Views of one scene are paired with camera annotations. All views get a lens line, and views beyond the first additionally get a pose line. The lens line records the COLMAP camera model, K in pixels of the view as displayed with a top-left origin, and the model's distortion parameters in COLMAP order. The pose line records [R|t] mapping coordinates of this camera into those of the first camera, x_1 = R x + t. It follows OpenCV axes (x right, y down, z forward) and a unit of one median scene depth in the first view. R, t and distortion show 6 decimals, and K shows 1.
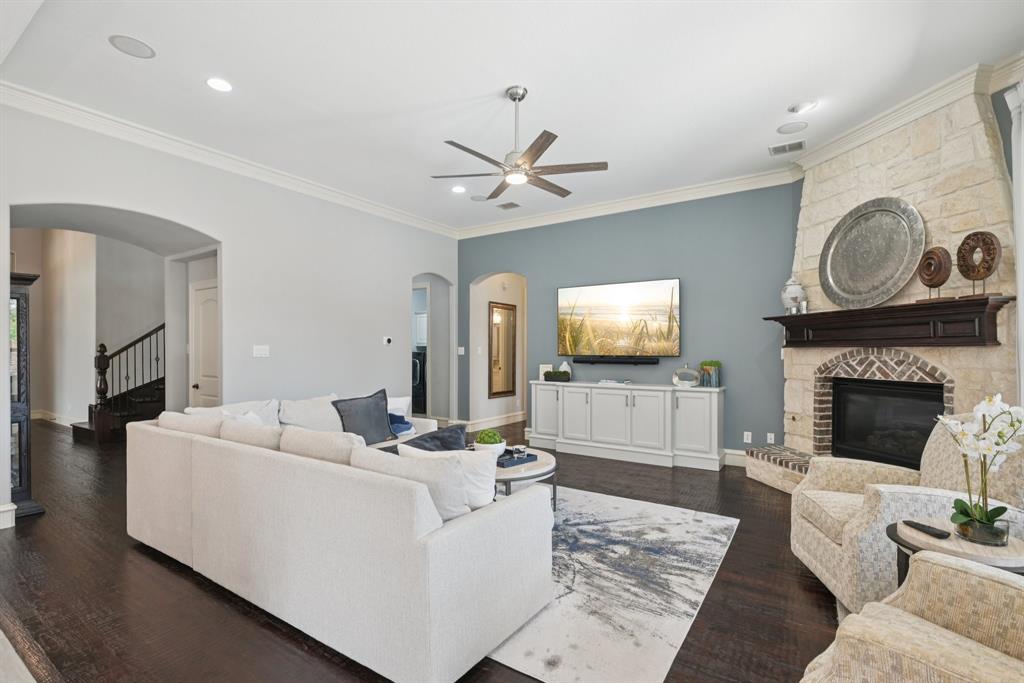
lens RADIAL K [[472.3, 0, 514.1], [0, 472.3, 346.1], [0, 0, 1]] dist [0.011127, 0.000920]
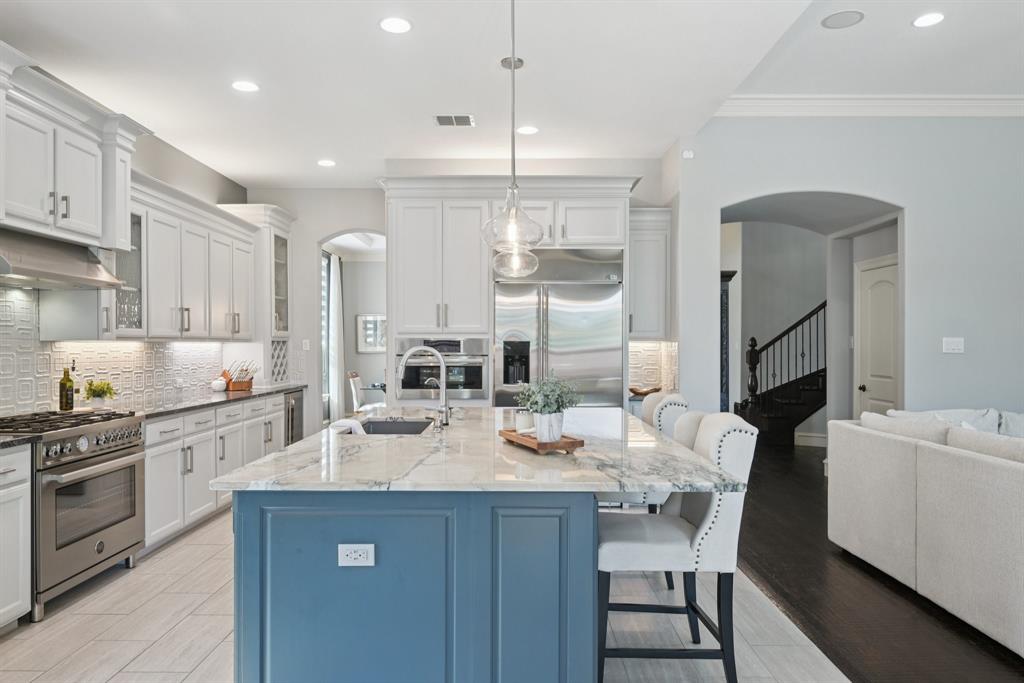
lens RADIAL K [[684.0, 0, 508.7], [0, 684.0, 342.2], [0, 0, 1]] dist [-0.001343, 0.004039]
pose [[0.547008, -0.002878, -0.837122, -0.021311], [0.005761, 0.999983, 0.000327, 0.002613], [0.837107, -0.005002, 0.547016, -0.209172]]
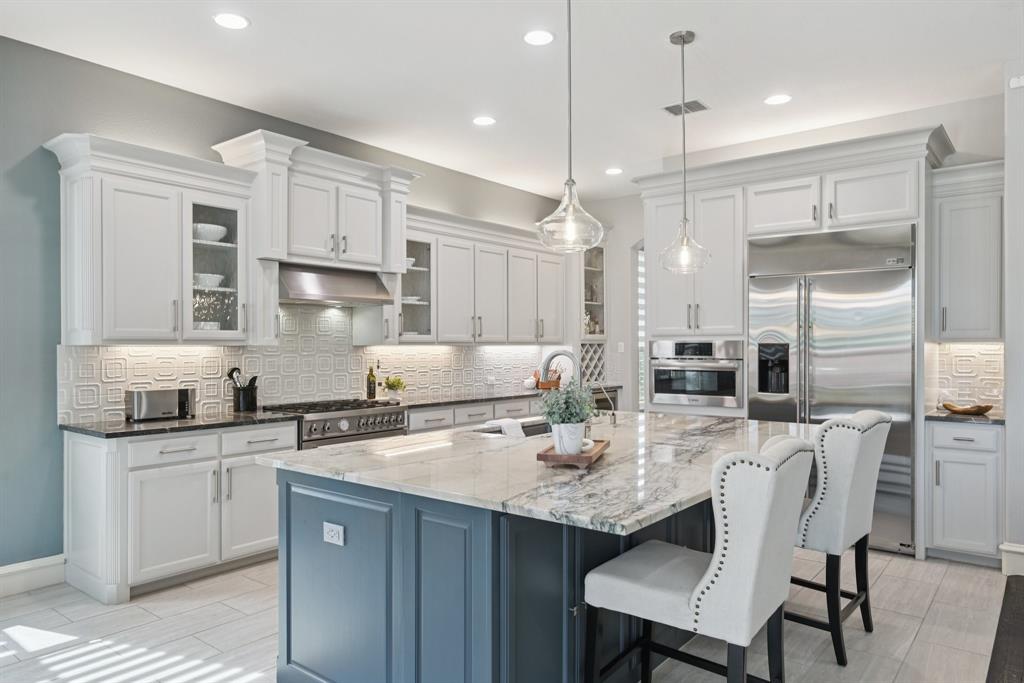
lens RADIAL K [[684.0, 0, 515.7], [0, 684.0, 341.4], [0, 0, 1]] dist [-0.001343, 0.004039]
pose [[-0.083857, -0.006578, -0.996456, 0.061569], [0.009583, 0.999927, -0.007408, 0.001792], [0.996432, -0.010170, -0.083787, 0.181127]]
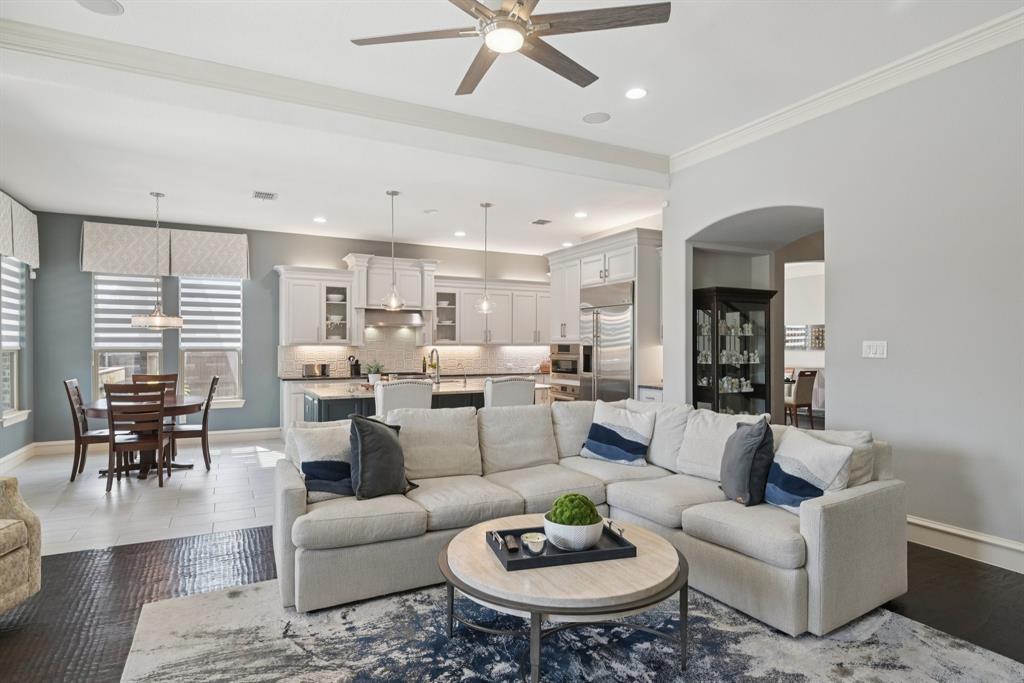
lens RADIAL K [[555.4, 0, 515.4], [0, 555.4, 344.9], [0, 0, 1]] dist [-0.001717, -0.001764]
pose [[-0.479825, -0.001042, -0.877363, 0.483109], [0.007458, 0.999958, -0.005266, 0.006554], [0.877332, -0.009070, -0.479798, 1.122887]]
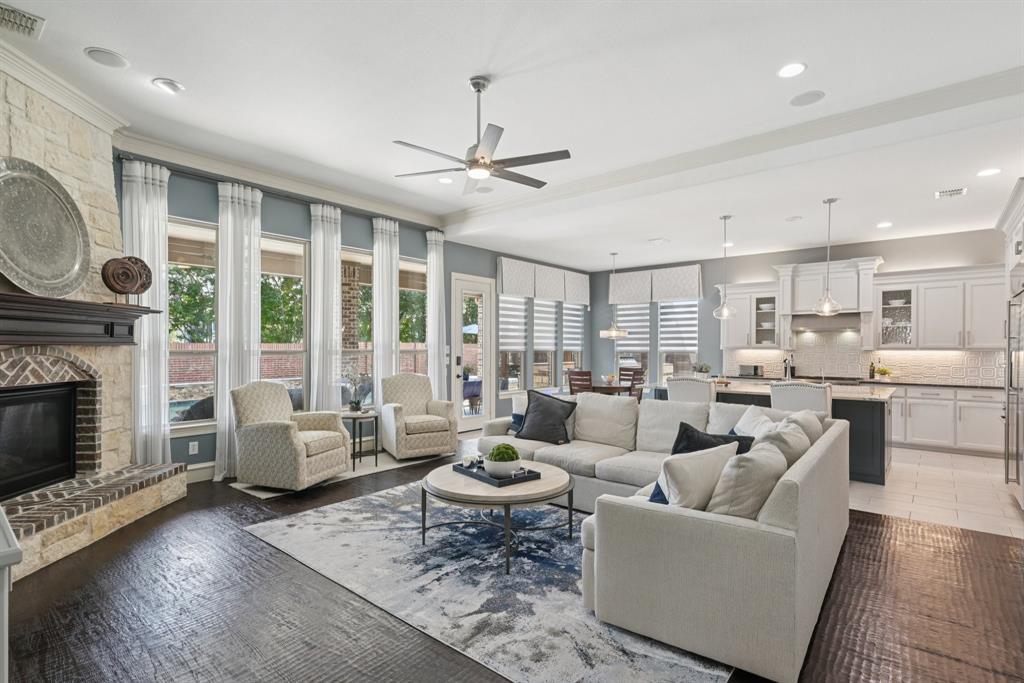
lens RADIAL K [[500.6, 0, 516.1], [0, 500.6, 344.8], [0, 0, 1]] dist [0.000320, -0.000308]
pose [[-0.993761, -0.002491, 0.111503, -0.157498], [-0.004249, 0.999870, -0.015530, 0.011046], [-0.111449, -0.015907, -0.993643, 1.703282]]
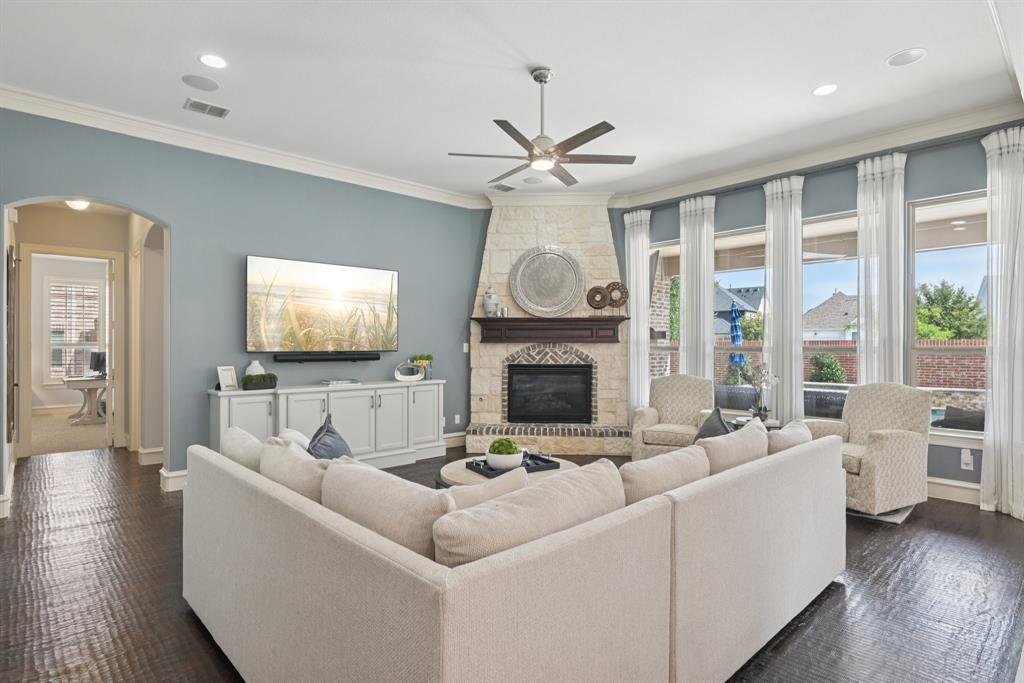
lens RADIAL K [[527.7, 0, 514.7], [0, 527.7, 342.8], [0, 0, 1]] dist [0.000689, 0.000150]
pose [[0.244867, 0.003170, 0.969551, -0.874143], [-0.010187, 0.999948, -0.000696, 0.004138], [-0.969503, -0.009706, 0.244887, 0.671435]]
